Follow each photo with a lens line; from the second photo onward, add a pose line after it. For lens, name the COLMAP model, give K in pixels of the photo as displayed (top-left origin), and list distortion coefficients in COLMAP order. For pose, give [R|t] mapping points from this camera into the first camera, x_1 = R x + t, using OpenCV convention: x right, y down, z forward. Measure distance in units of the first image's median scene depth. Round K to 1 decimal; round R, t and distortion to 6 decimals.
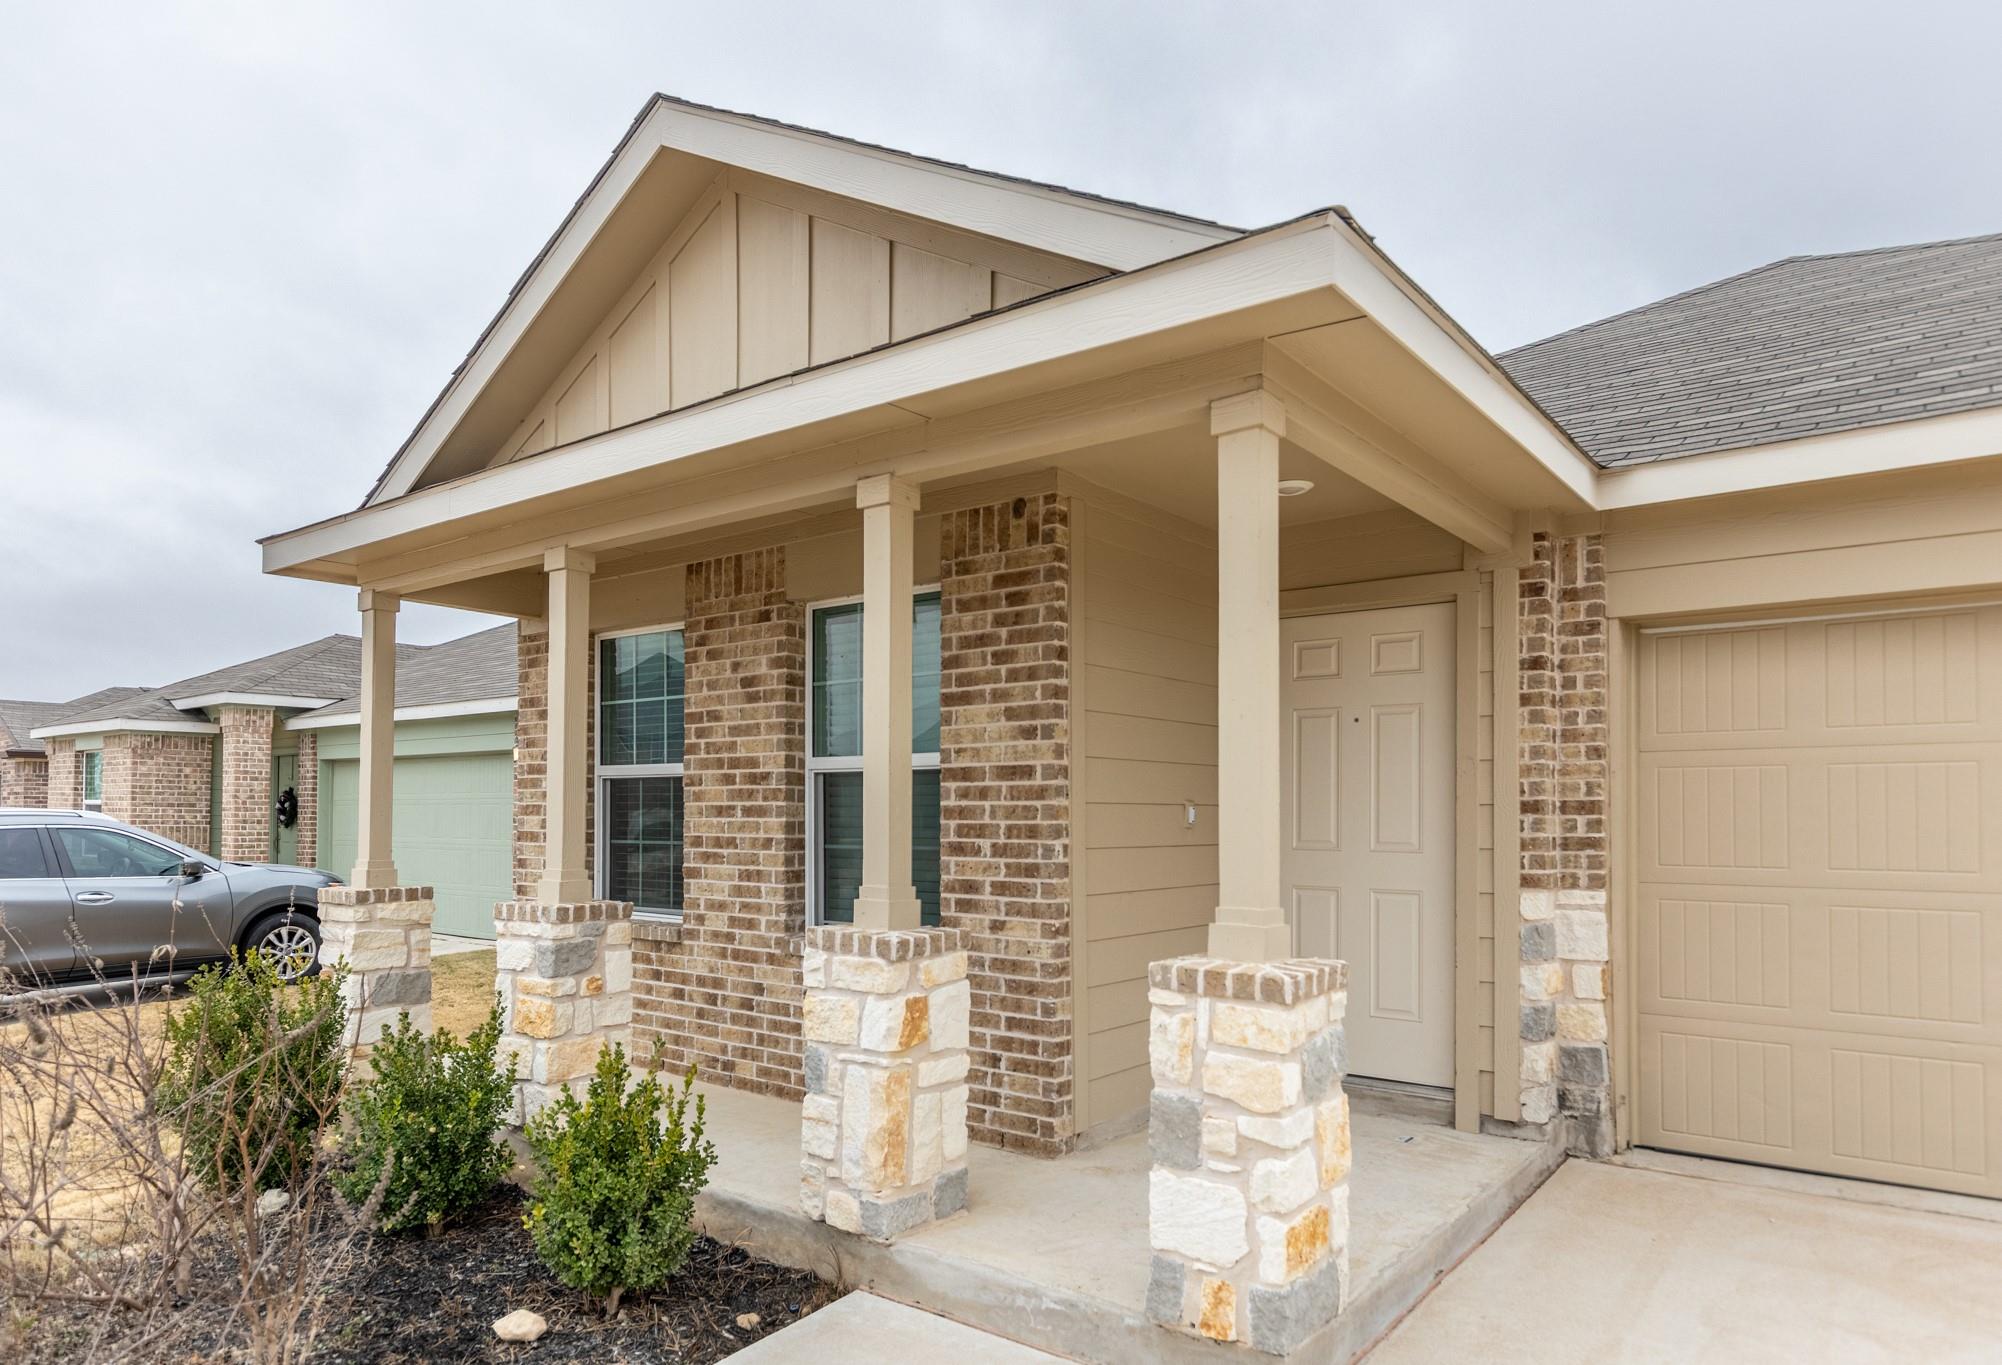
lens RADIAL K [[1227.6, 0, 991.8], [0, 1227.6, 796.2], [0, 0, 1]] dist [0.015026, 0.000103]
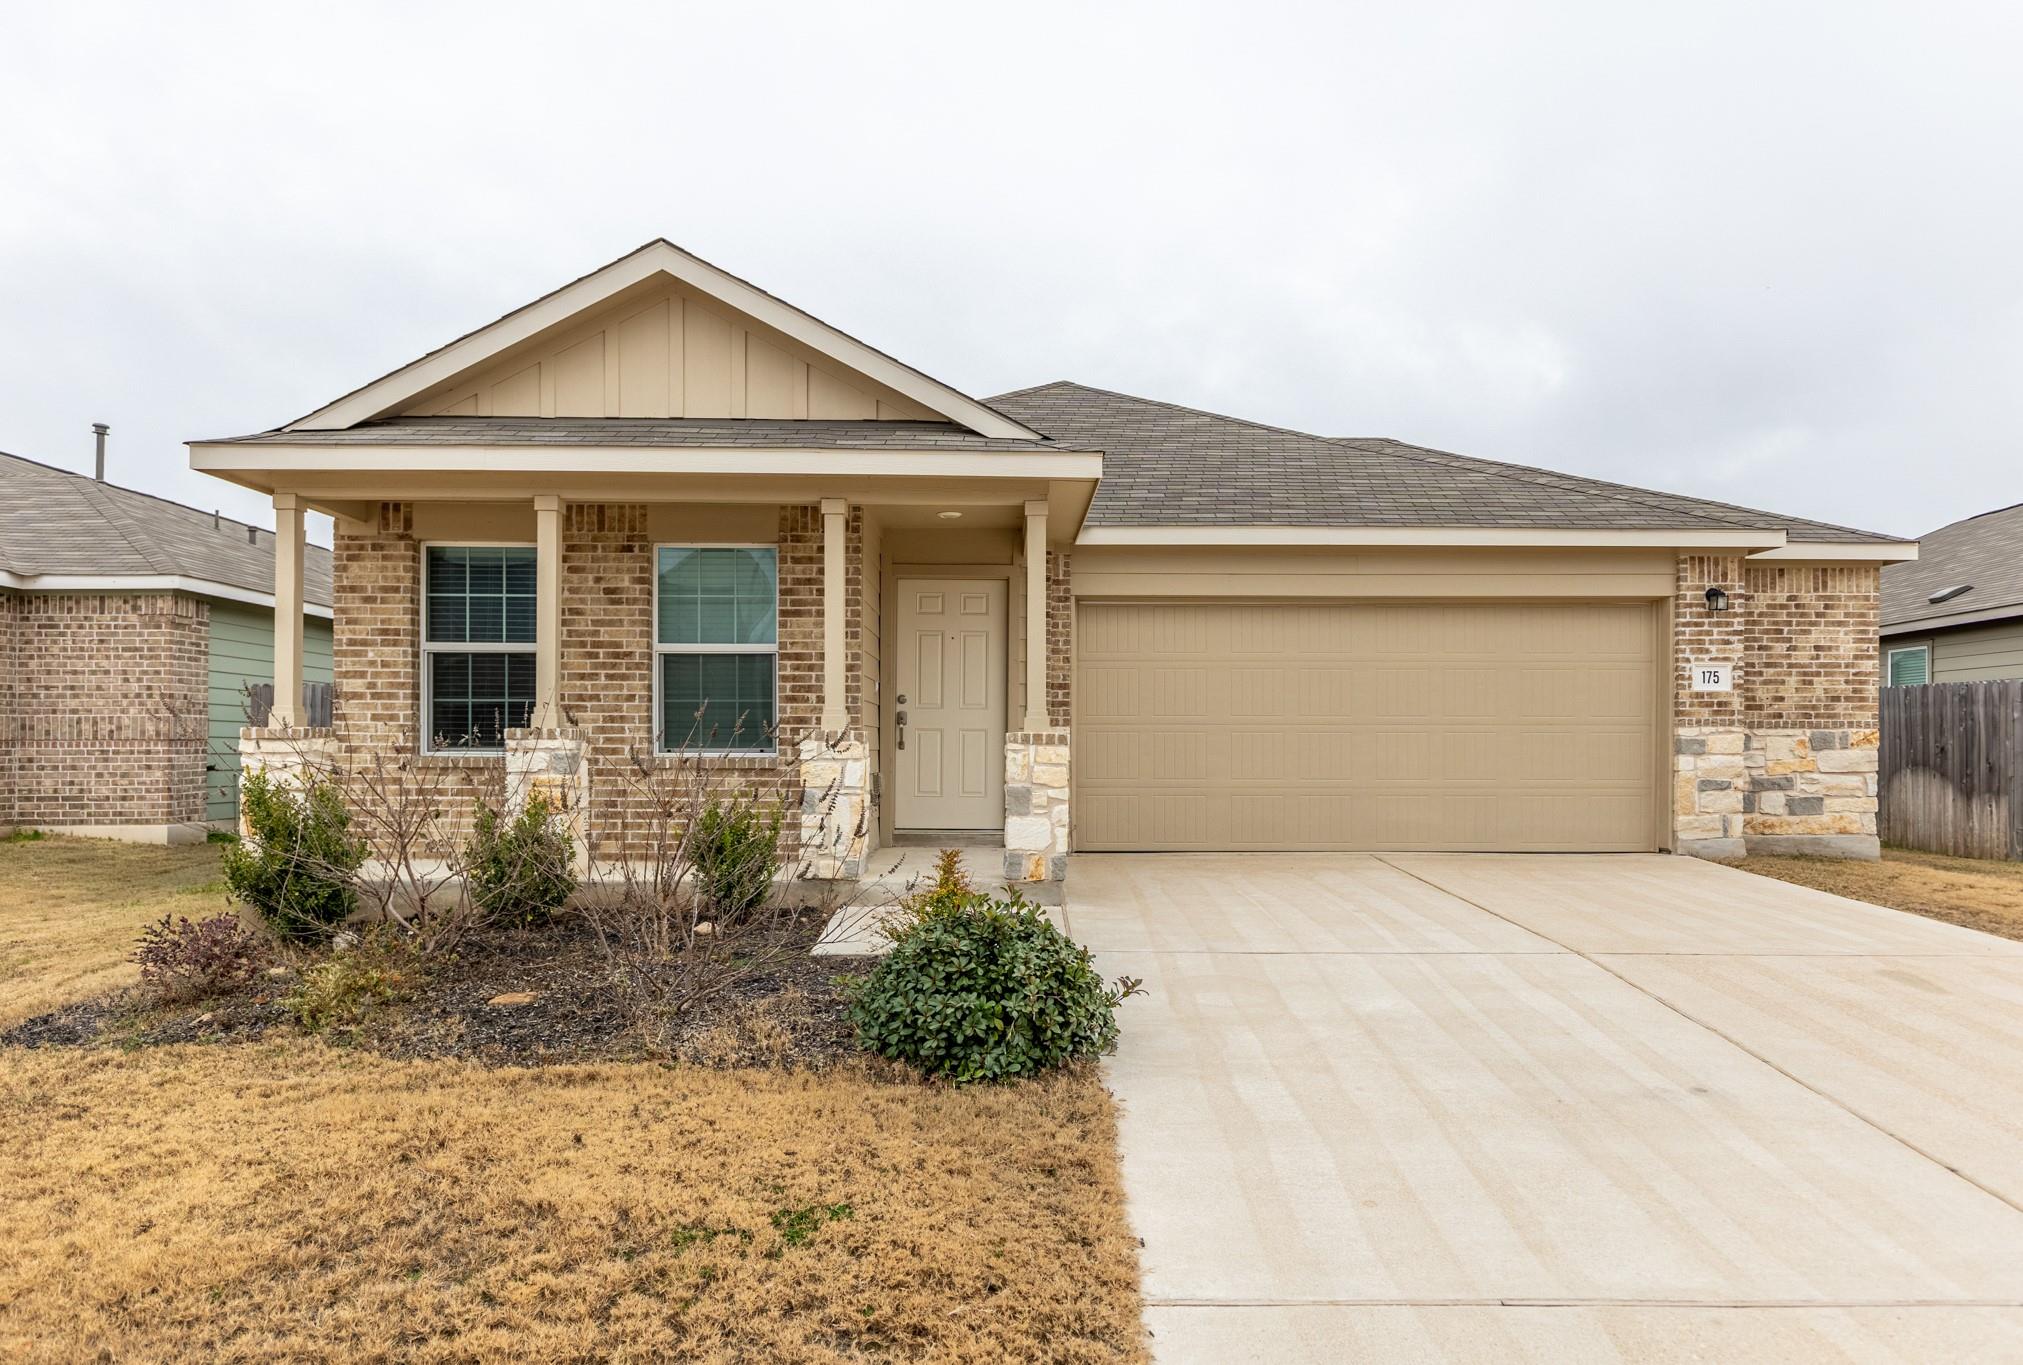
lens RADIAL K [[1248.1, 0, 1008.9], [0, 1248.1, 748.2], [0, 0, 1]] dist [0.009293, 0.000708]
pose [[0.786477, 0.000024, 0.617620, -0.885282], [-0.011911, 0.999815, 0.015129, 0.082487], [-0.617505, -0.019255, 0.786331, -0.593492]]
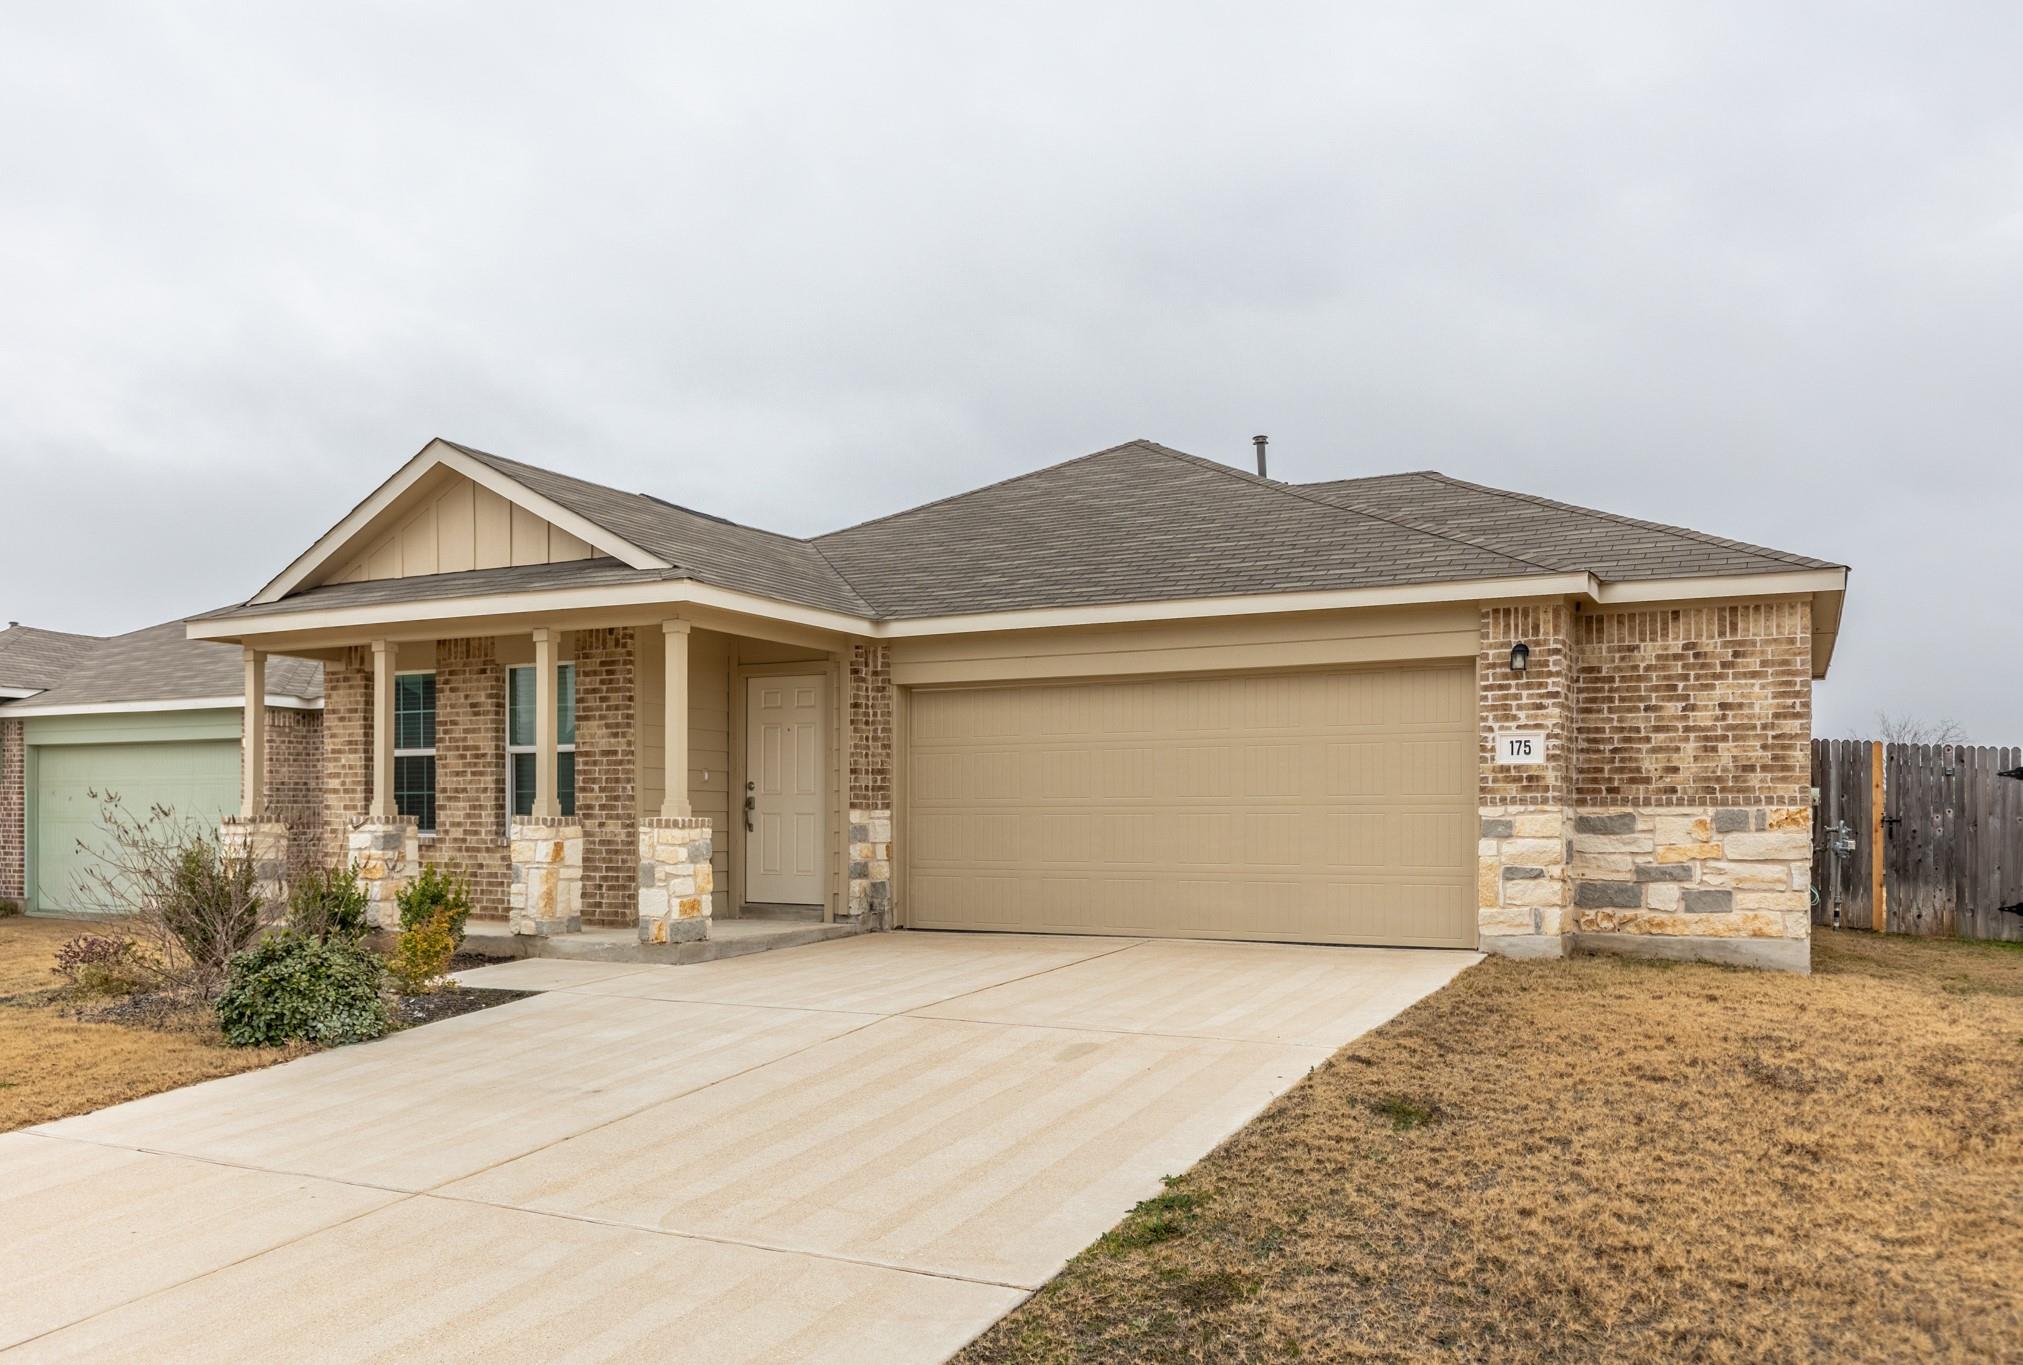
lens RADIAL K [[1522.4, 0, 985.0], [0, 1522.4, 829.0], [0, 0, 1]] dist [0.005848, 0.000153]
pose [[0.984224, -0.000339, 0.176929, 0.188352], [-0.003032, 0.999819, 0.018780, 0.059575], [-0.176903, -0.019021, 0.984044, -1.694572]]
